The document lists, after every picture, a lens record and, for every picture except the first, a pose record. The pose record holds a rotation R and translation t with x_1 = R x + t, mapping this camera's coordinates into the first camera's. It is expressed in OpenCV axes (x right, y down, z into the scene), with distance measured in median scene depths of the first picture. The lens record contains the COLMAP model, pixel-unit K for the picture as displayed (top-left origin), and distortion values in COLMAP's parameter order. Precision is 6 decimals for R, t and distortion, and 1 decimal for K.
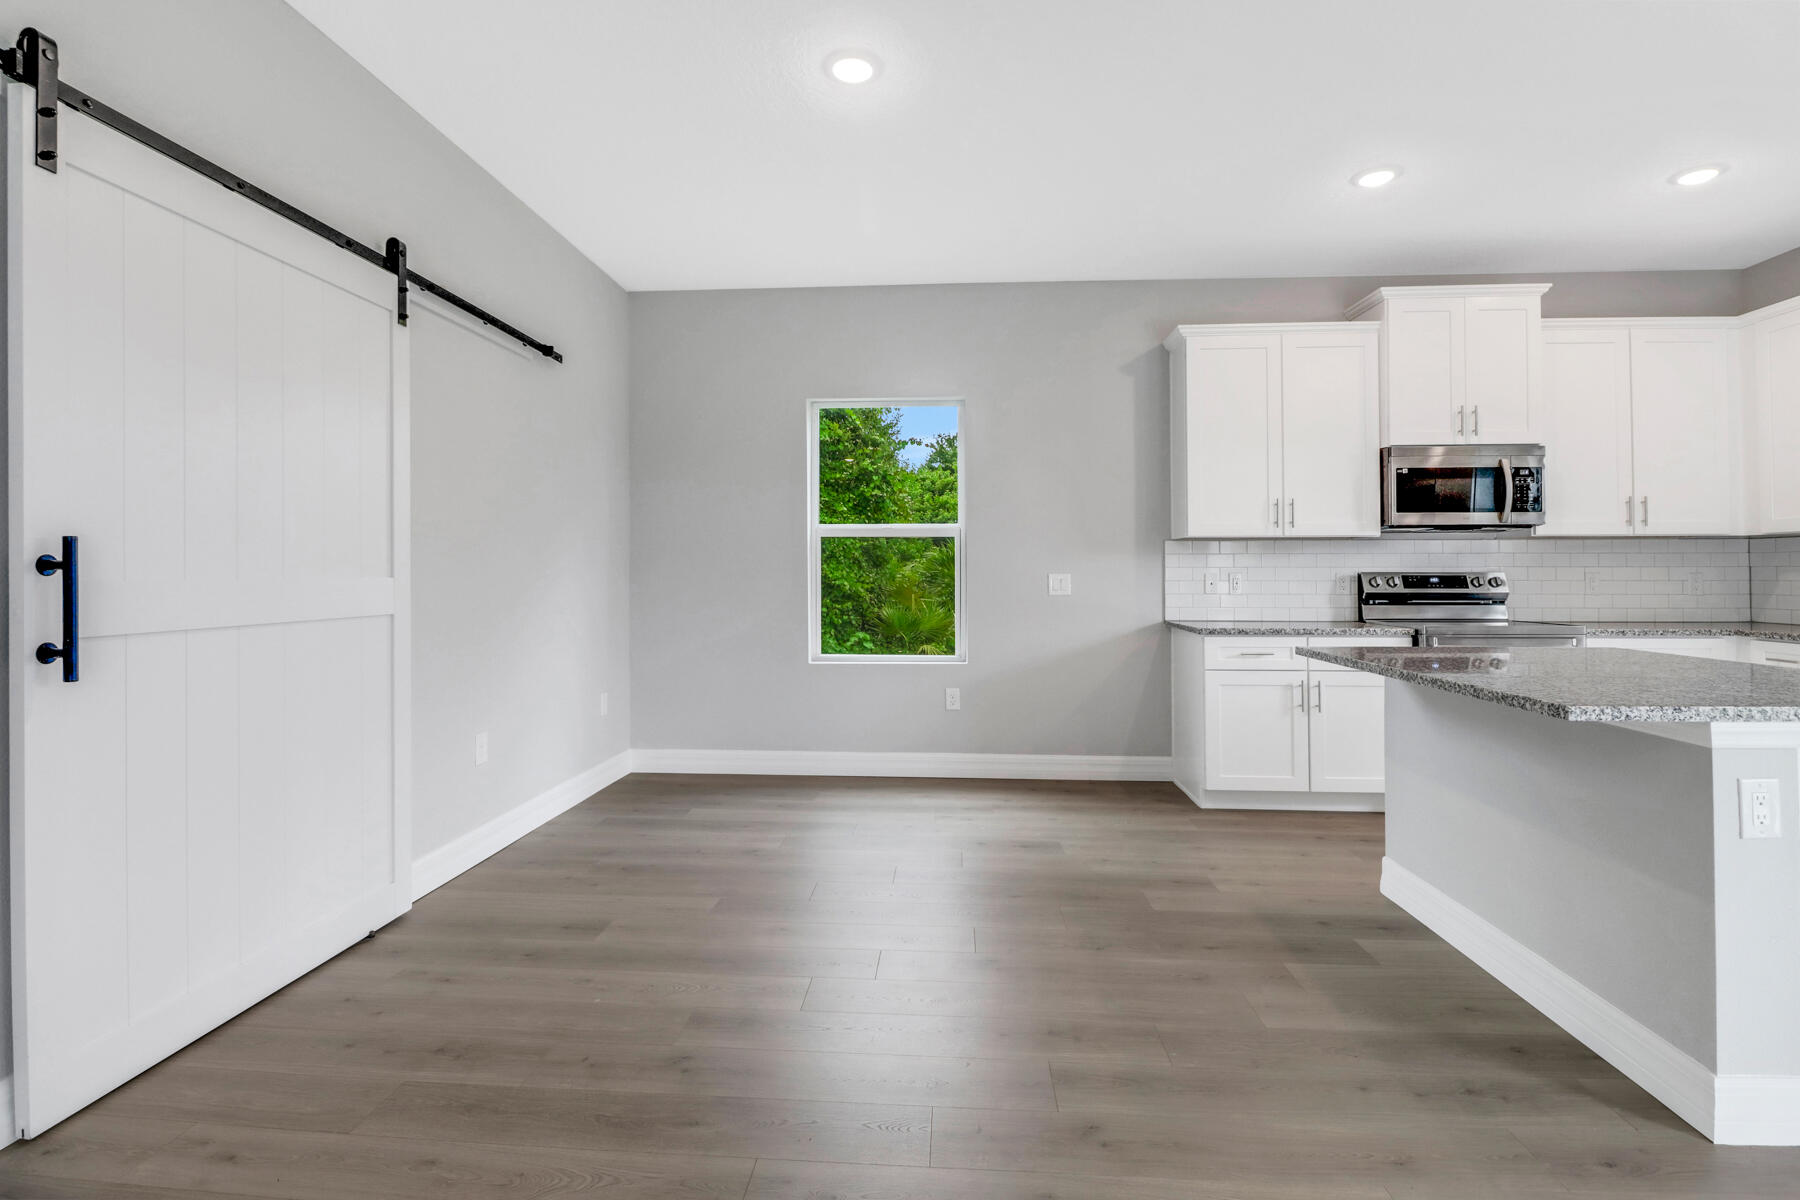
lens RADIAL K [[848.5, 0, 897.9], [0, 848.5, 566.1], [0, 0, 1]] dist [-0.001320, -0.010056]
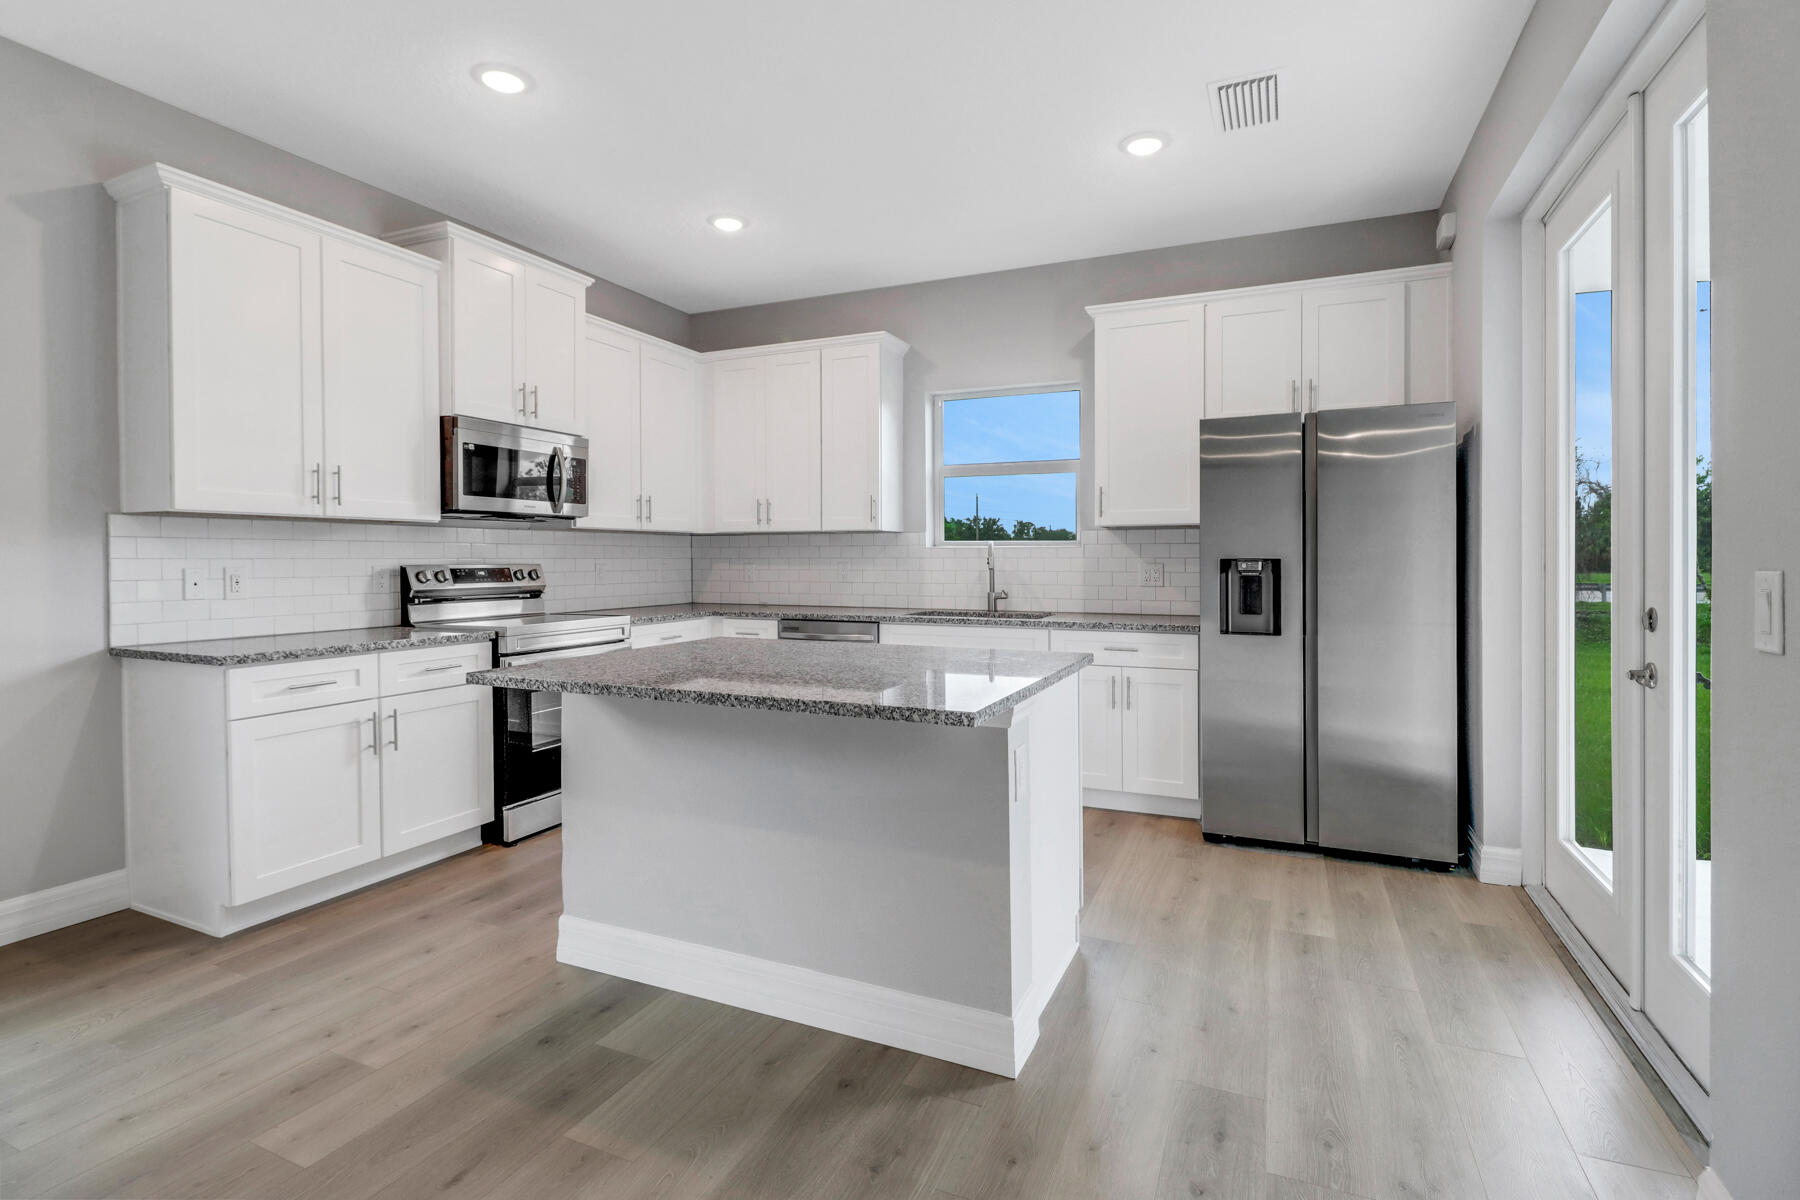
lens RADIAL K [[848.5, 0, 897.9], [0, 848.5, 566.1], [0, 0, 1]] dist [-0.001320, -0.010056]
pose [[0.345889, -0.007307, 0.938247, -0.056797], [-0.007814, 0.999913, 0.010668, -0.004243], [-0.938243, -0.011022, 0.345802, 0.299873]]
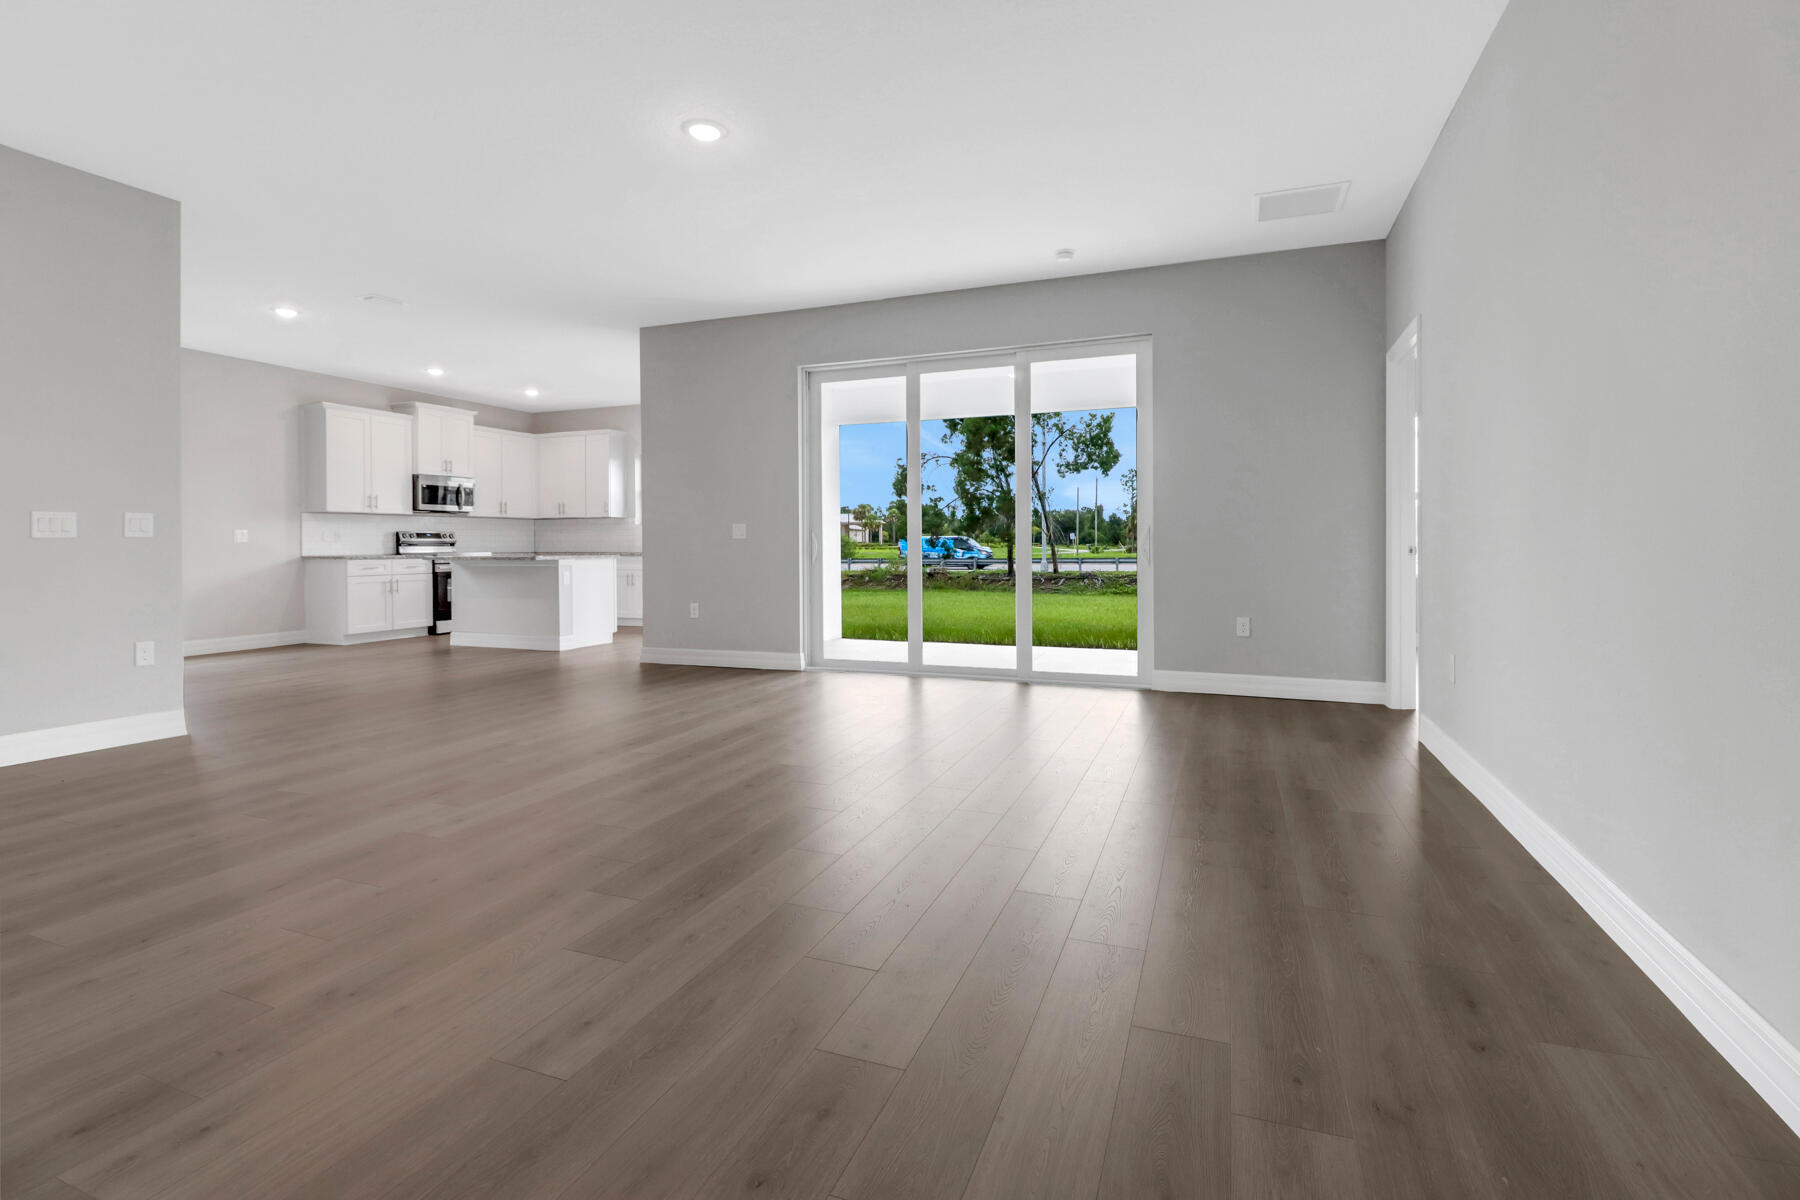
lens RADIAL K [[841.7, 0, 895.8], [0, 841.7, 539.1], [0, 0, 1]] dist [-0.001541, -0.000128]
pose [[0.305075, 0.004397, 0.952318, -1.144814], [-0.003504, 0.999988, -0.003495, 0.032710], [-0.952322, -0.002271, 0.305087, -0.869562]]
